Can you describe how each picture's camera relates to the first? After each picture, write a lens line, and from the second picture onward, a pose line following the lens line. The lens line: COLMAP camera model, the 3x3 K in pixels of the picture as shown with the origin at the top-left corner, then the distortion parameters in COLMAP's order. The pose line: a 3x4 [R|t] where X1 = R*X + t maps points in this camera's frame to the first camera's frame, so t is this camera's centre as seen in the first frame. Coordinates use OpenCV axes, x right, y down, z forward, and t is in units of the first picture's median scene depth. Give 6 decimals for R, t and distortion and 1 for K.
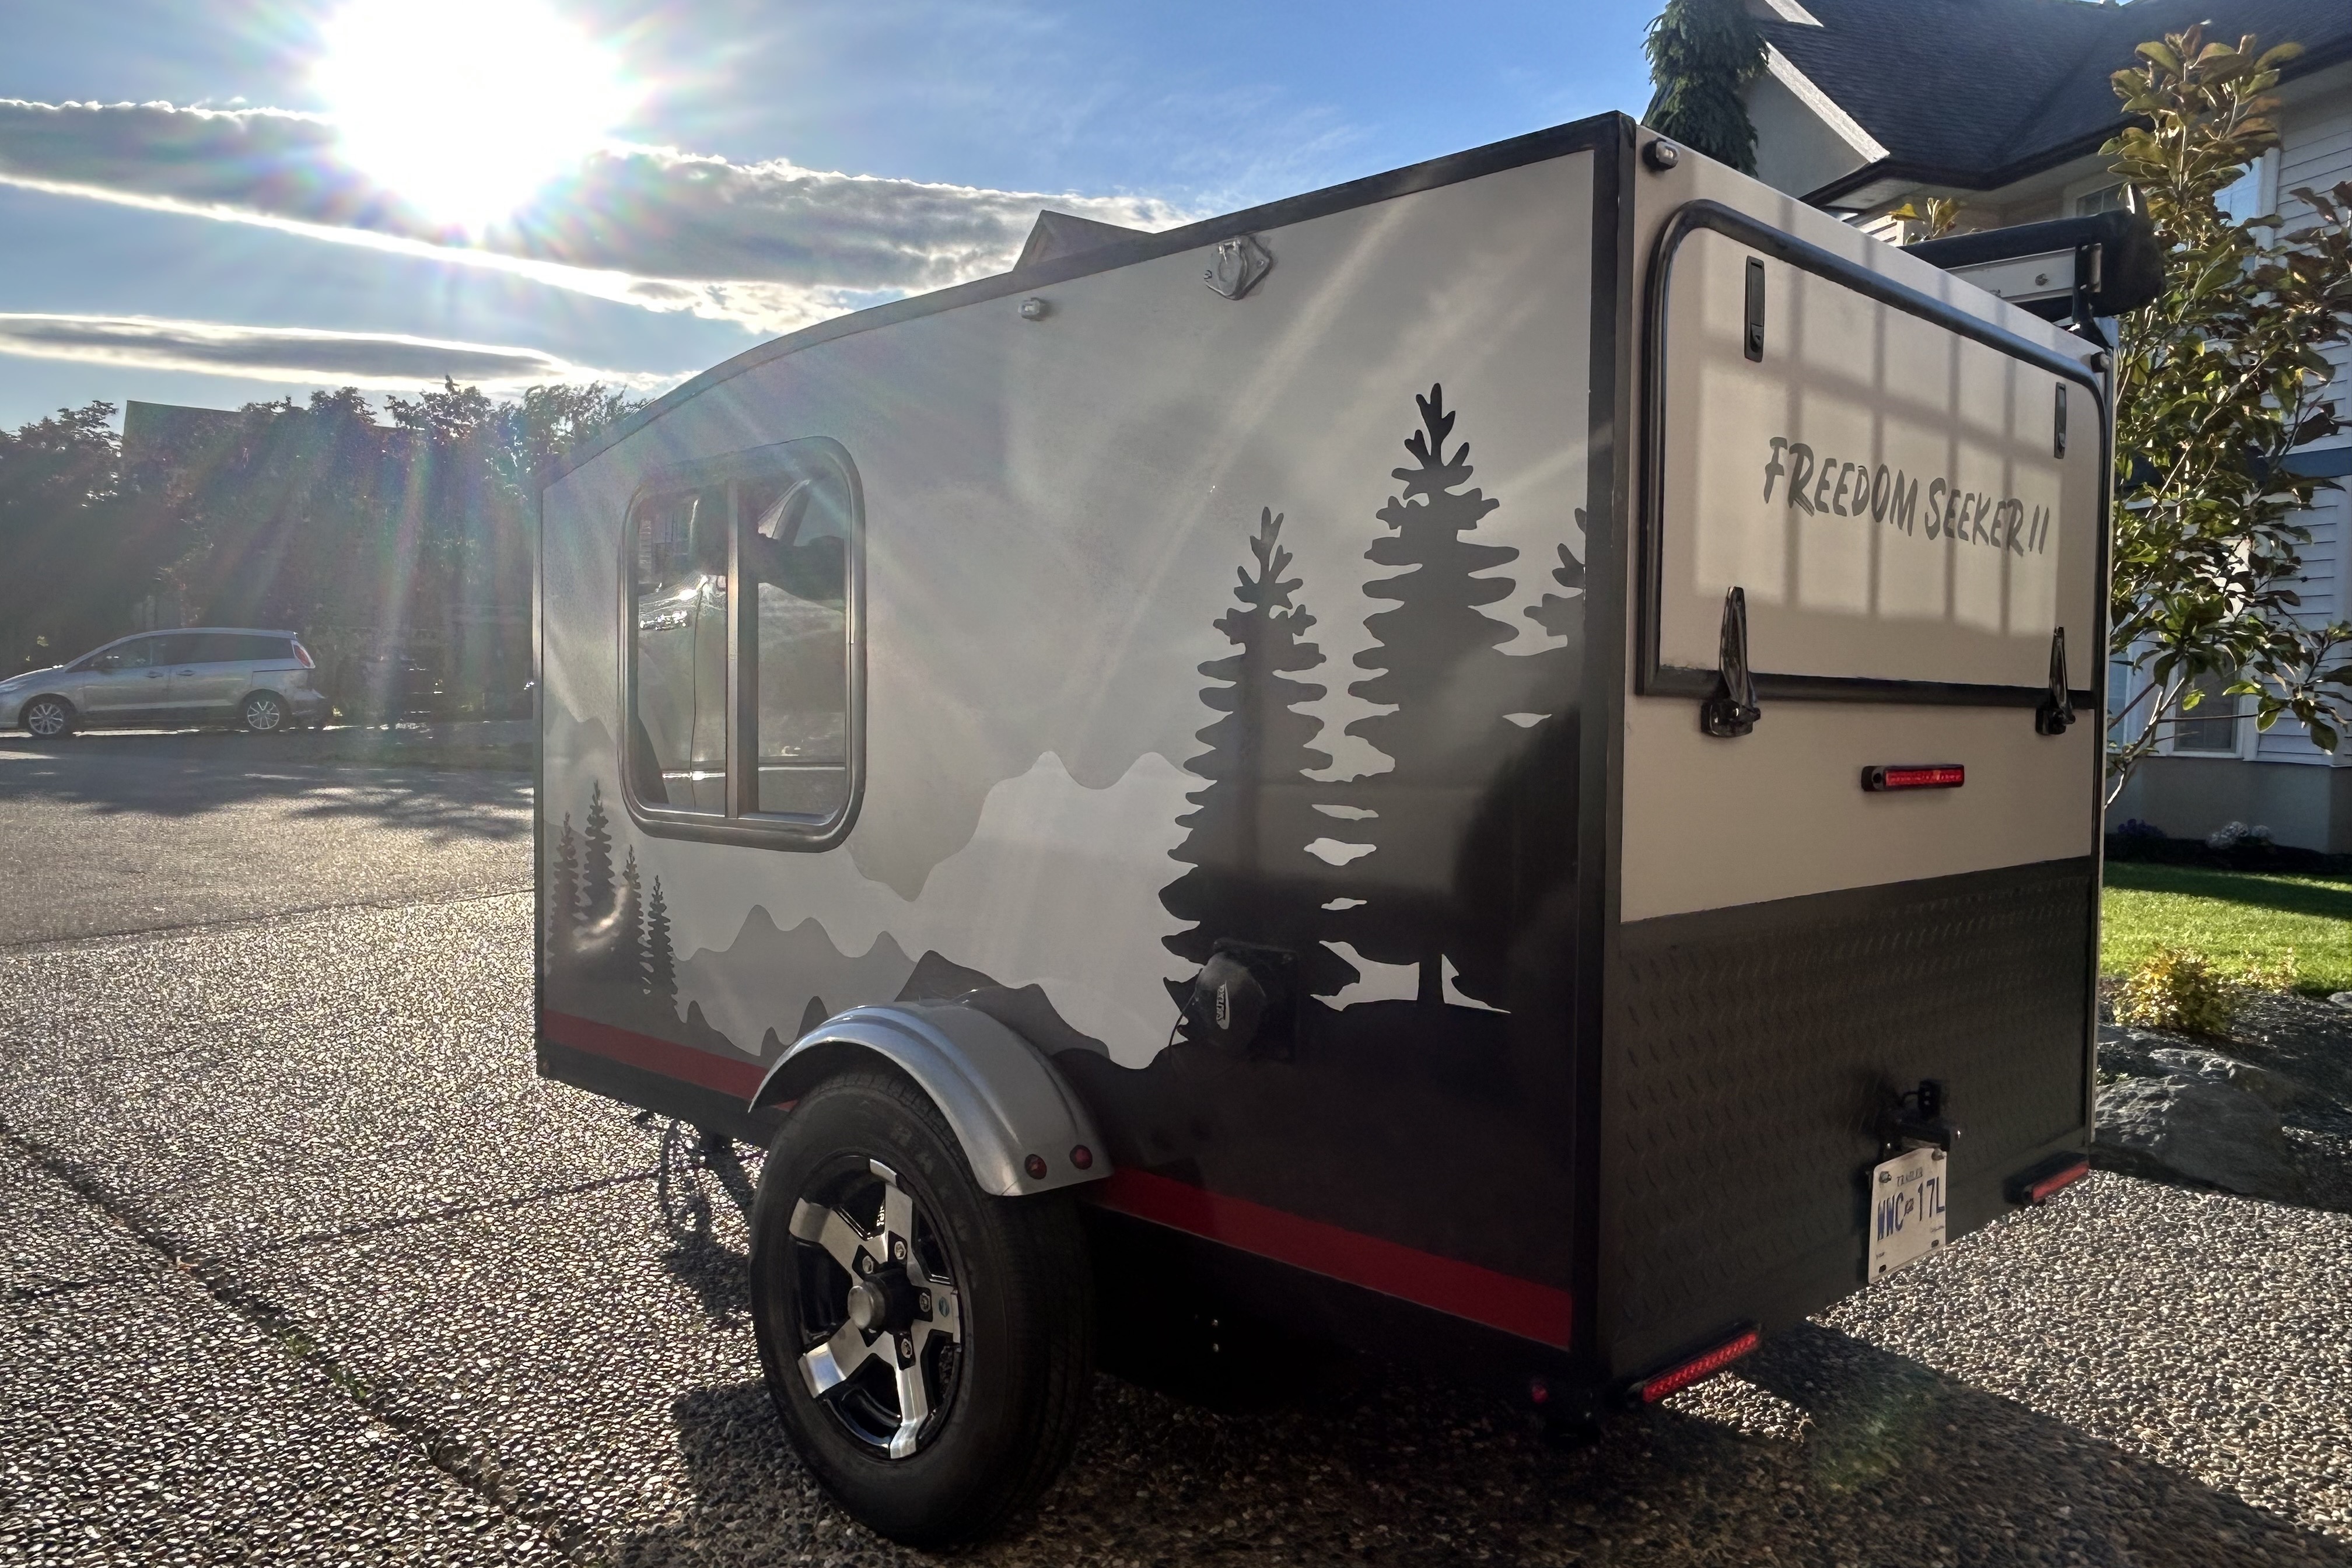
lens RADIAL K [[1754.2, 0, 1176.0], [0, 1754.2, 784.0], [0, 0, 1]] dist [0.002184, -0.007687]
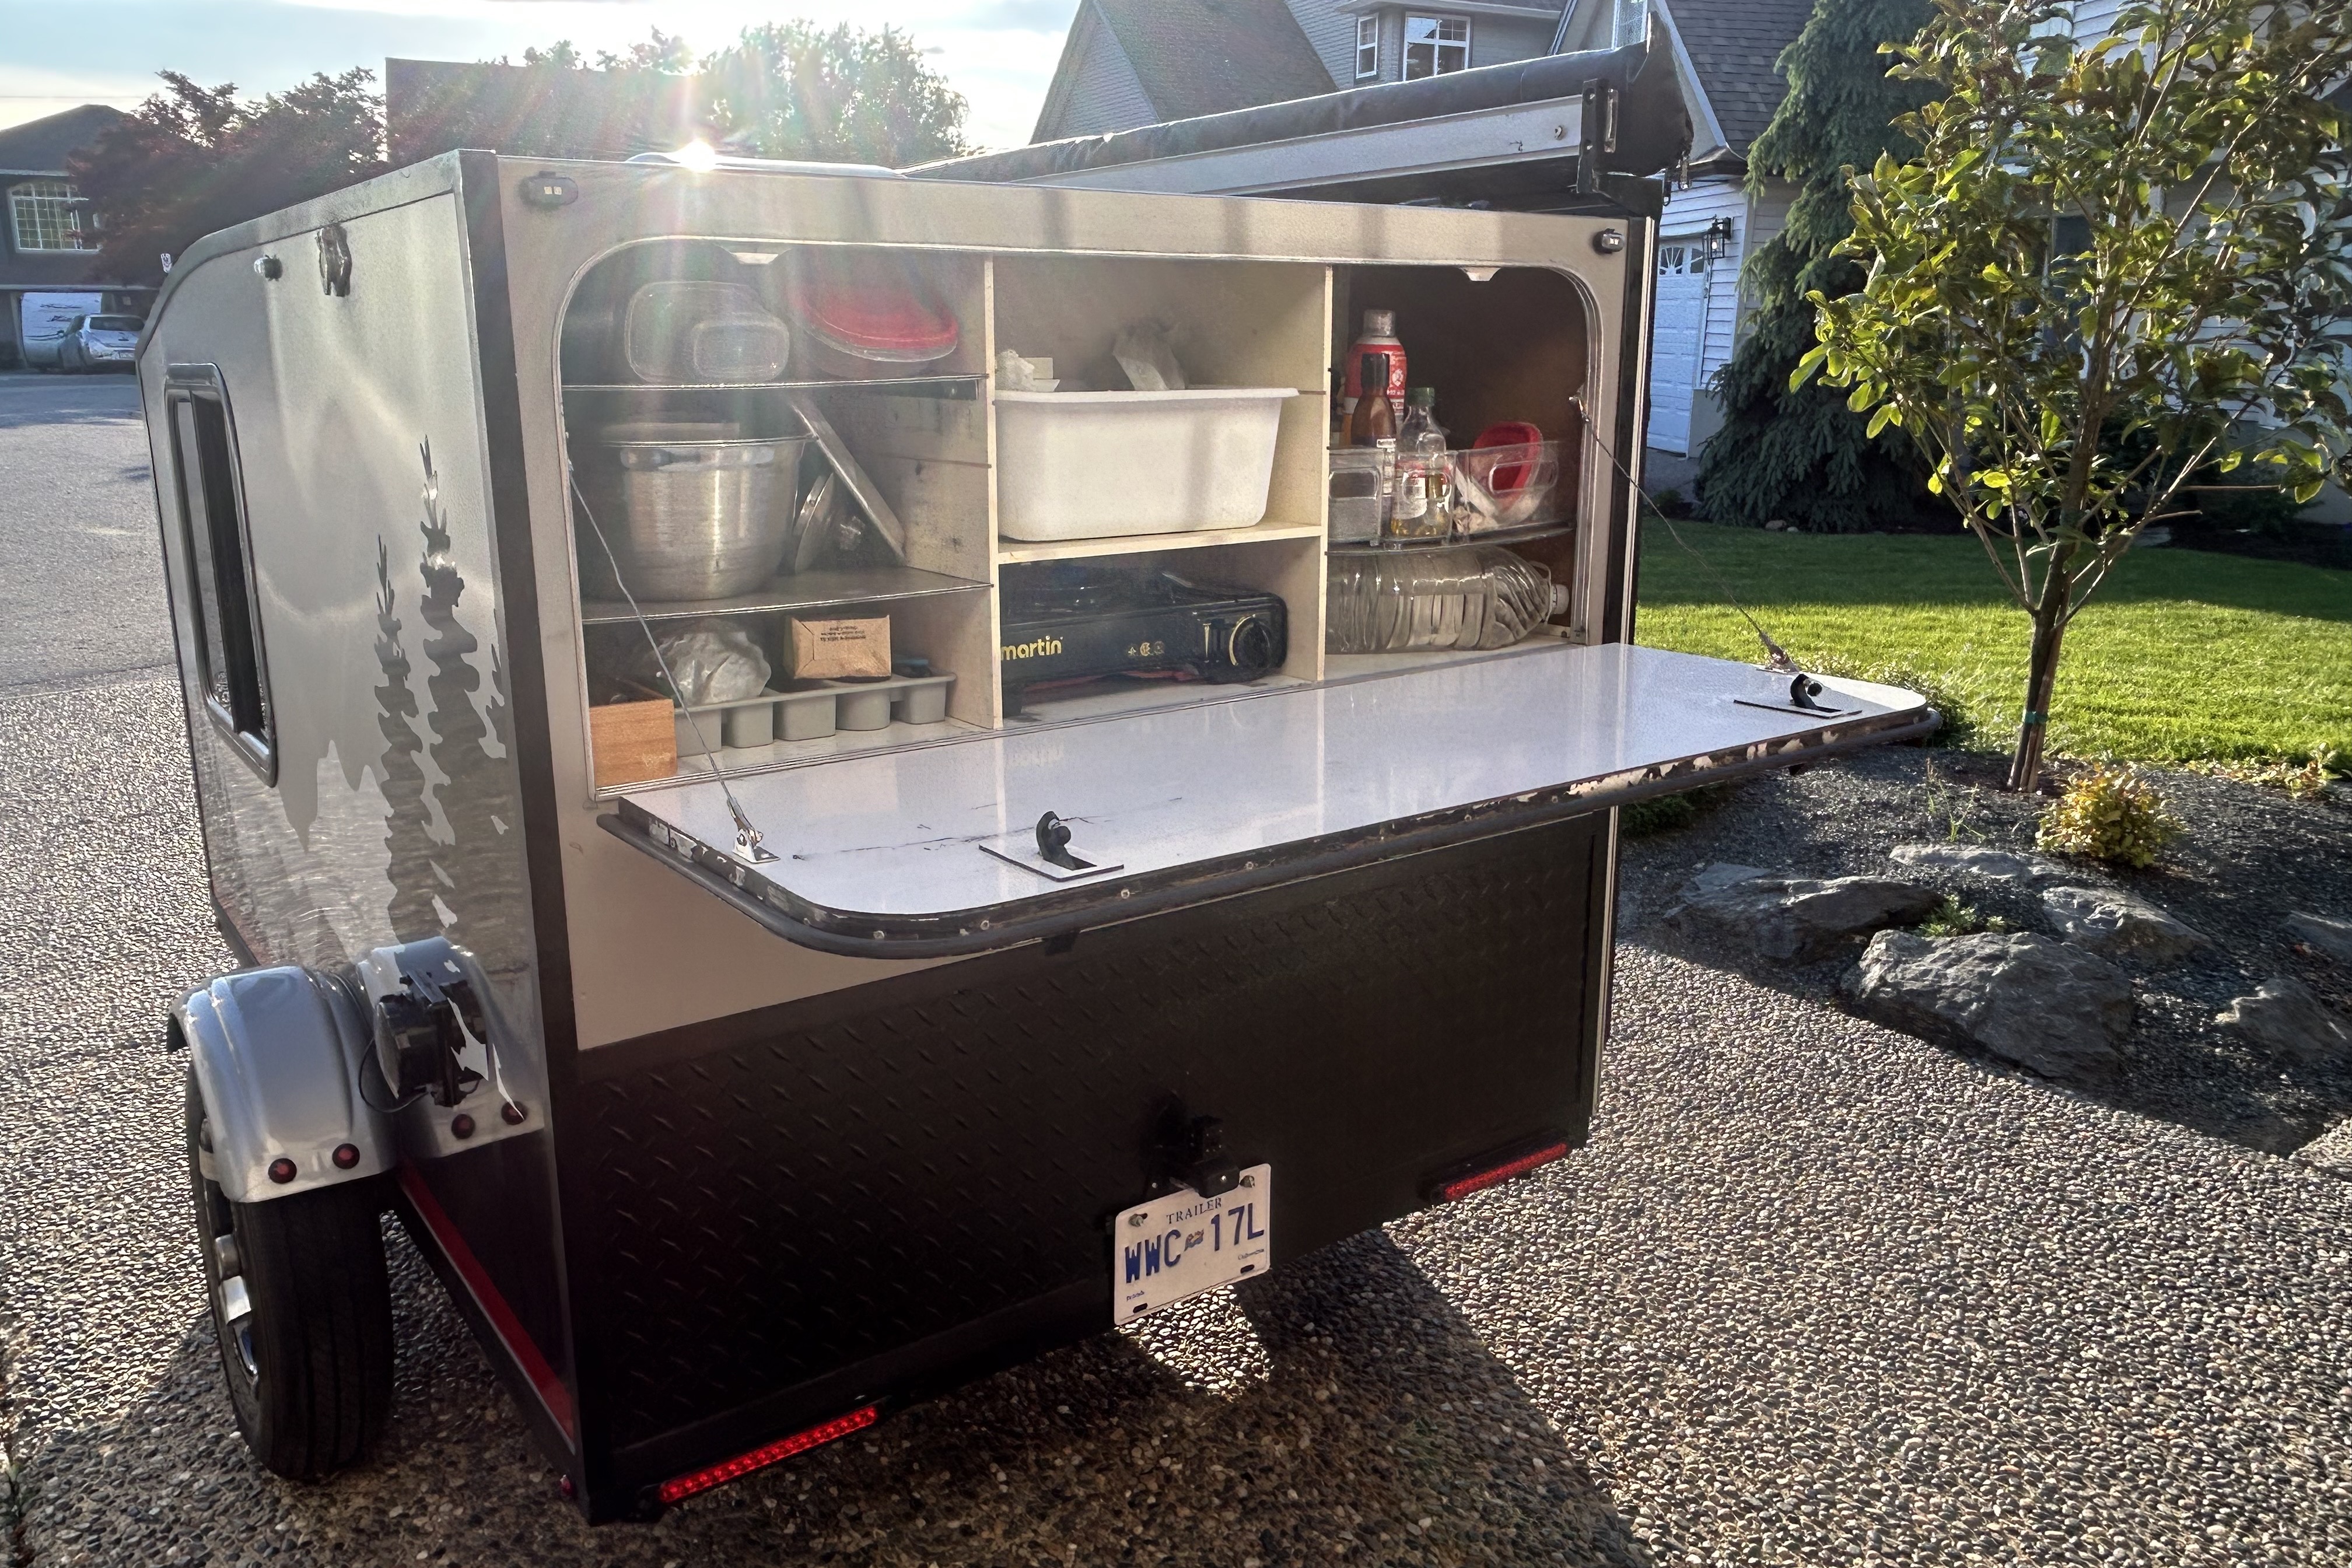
lens RADIAL K [[1754.2, 0, 1176.0], [0, 1754.2, 784.0], [0, 0, 1]] dist [0.002184, -0.007687]
pose [[0.985785, 0.023880, -0.166309, 0.294136], [0.010899, 0.978674, 0.205128, -0.101406], [0.167660, -0.204025, 0.964502, 0.072828]]
